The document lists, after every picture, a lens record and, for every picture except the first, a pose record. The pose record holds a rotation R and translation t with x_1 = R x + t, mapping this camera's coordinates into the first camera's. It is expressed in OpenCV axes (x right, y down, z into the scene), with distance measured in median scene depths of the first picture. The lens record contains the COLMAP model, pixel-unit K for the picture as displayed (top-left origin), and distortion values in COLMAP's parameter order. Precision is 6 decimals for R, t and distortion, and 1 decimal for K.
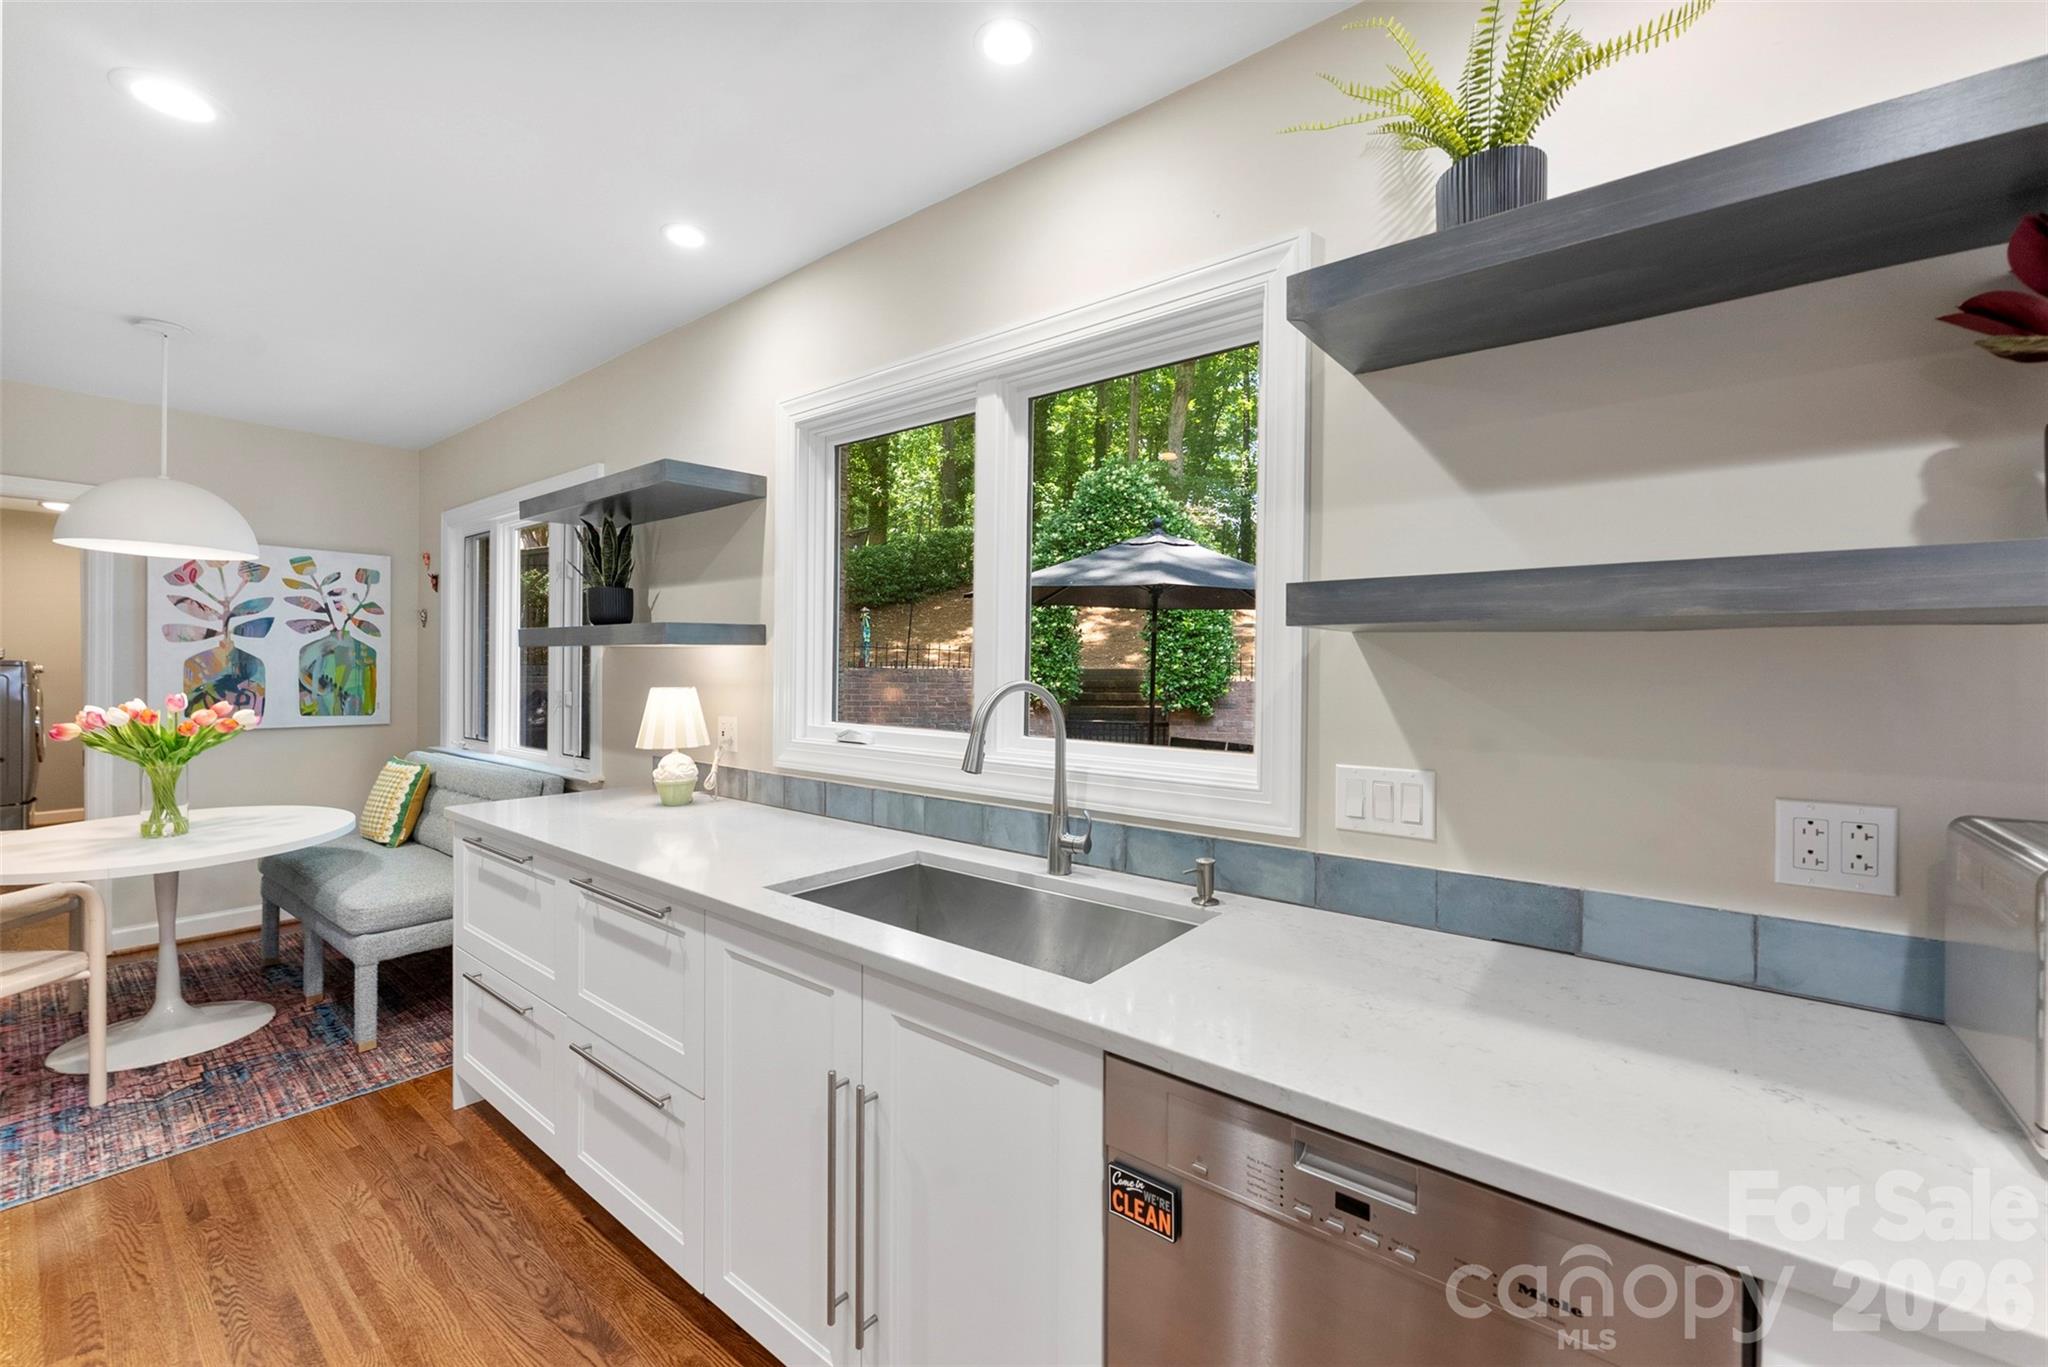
lens RADIAL K [[826.9, 0, 1021.5], [0, 826.9, 675.0], [0, 0, 1]] dist [-0.000754, 0.001432]
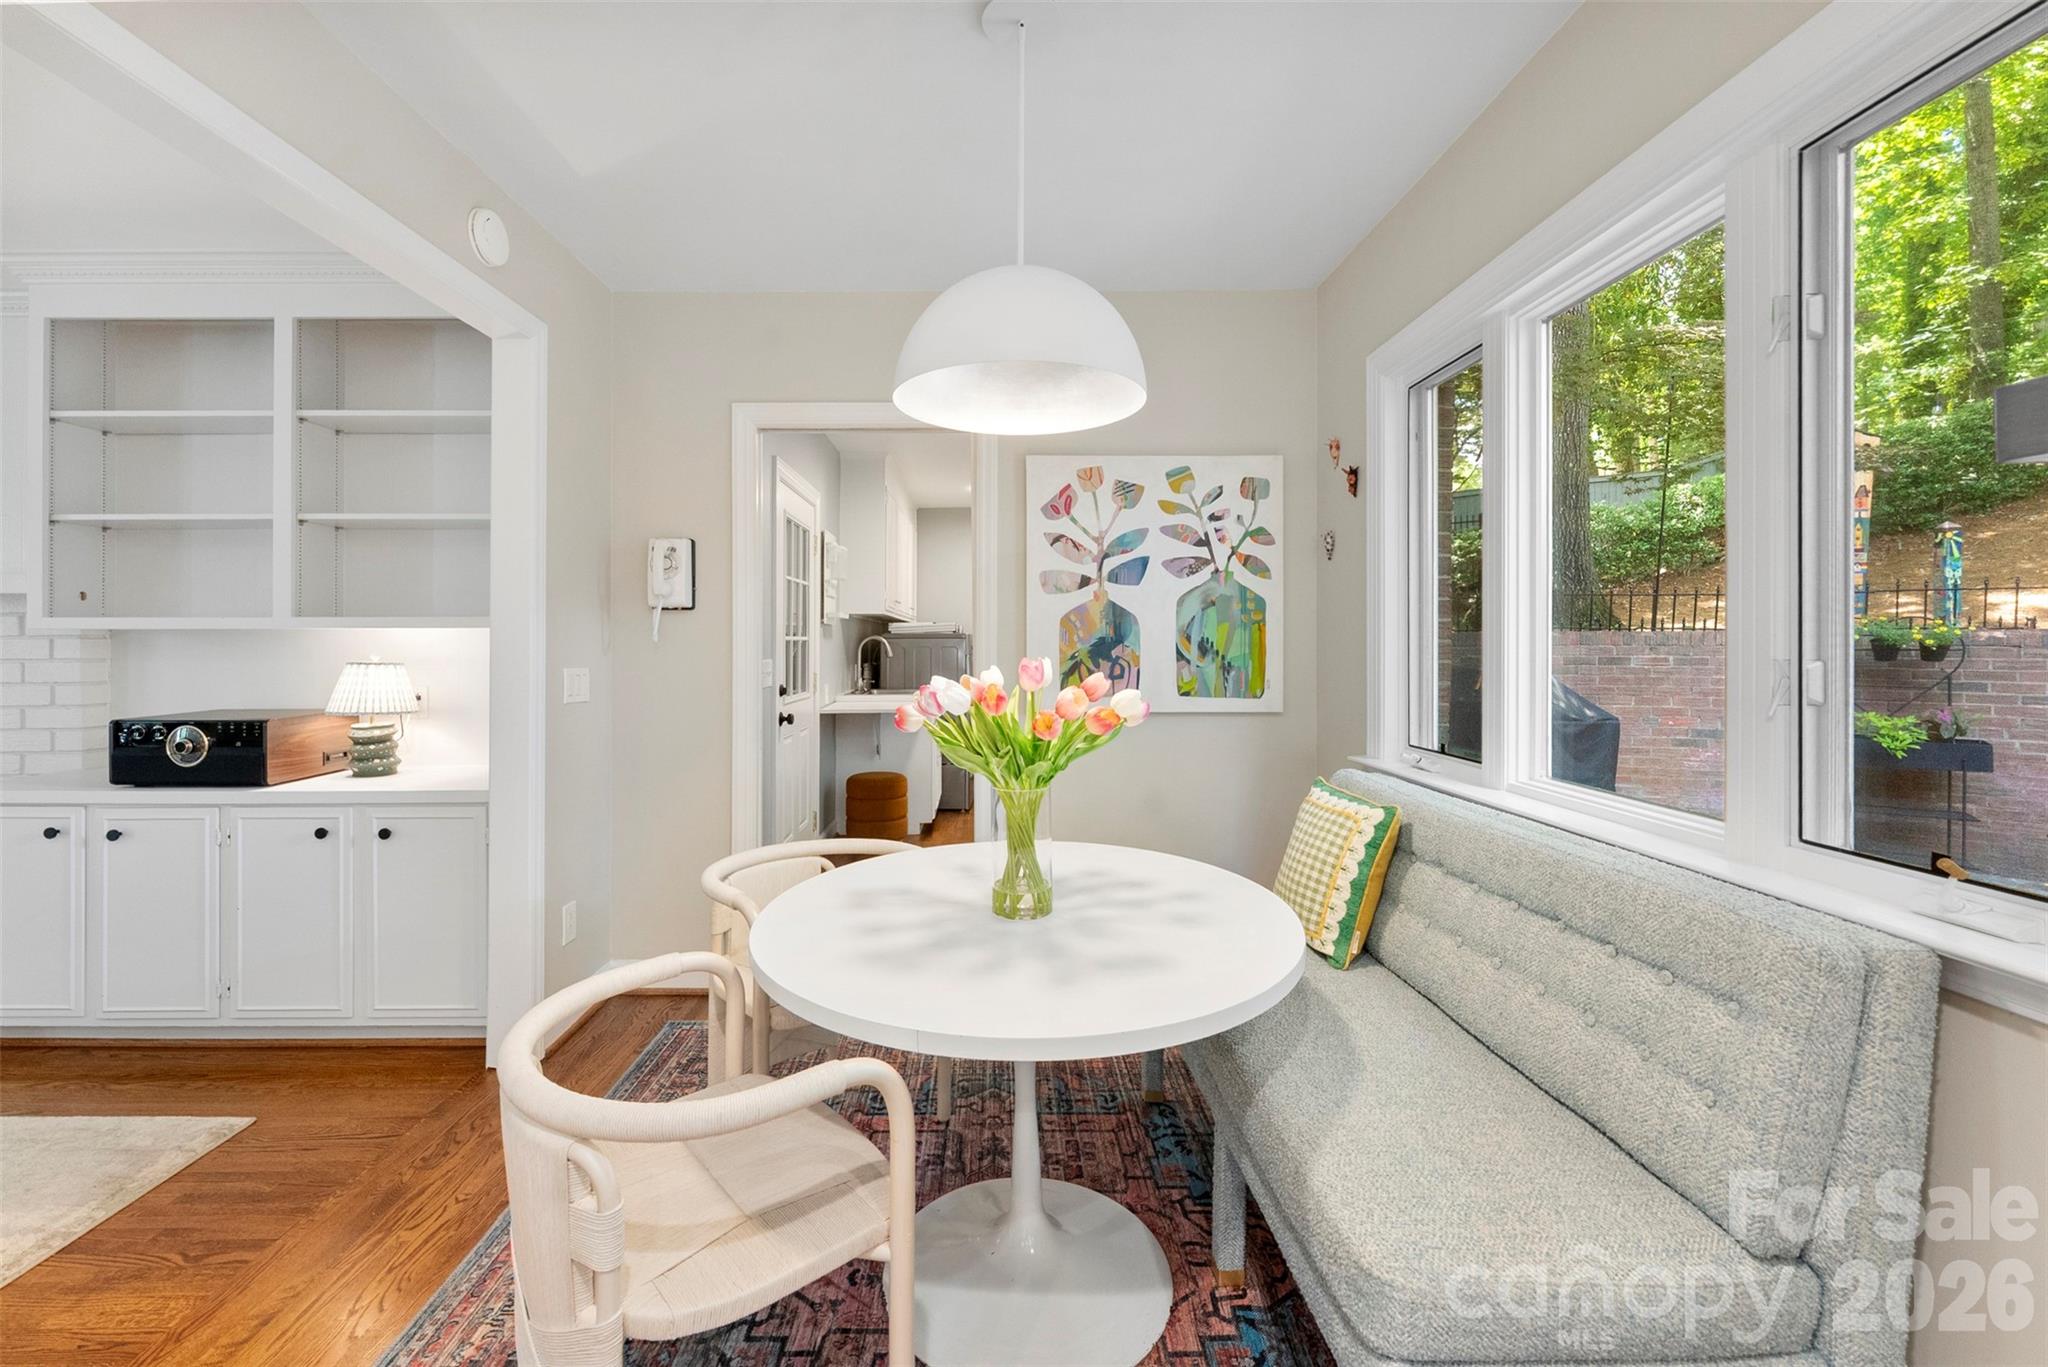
lens RADIAL K [[843.7, 0, 992.3], [0, 843.7, 654.3], [0, 0, 1]] dist [-0.001651, -0.000009]
pose [[0.627825, -0.002228, -0.778351, -0.436430], [0.001942, 0.999997, -0.001296, 0.015364], [0.778352, -0.000698, 0.627827, 0.452787]]
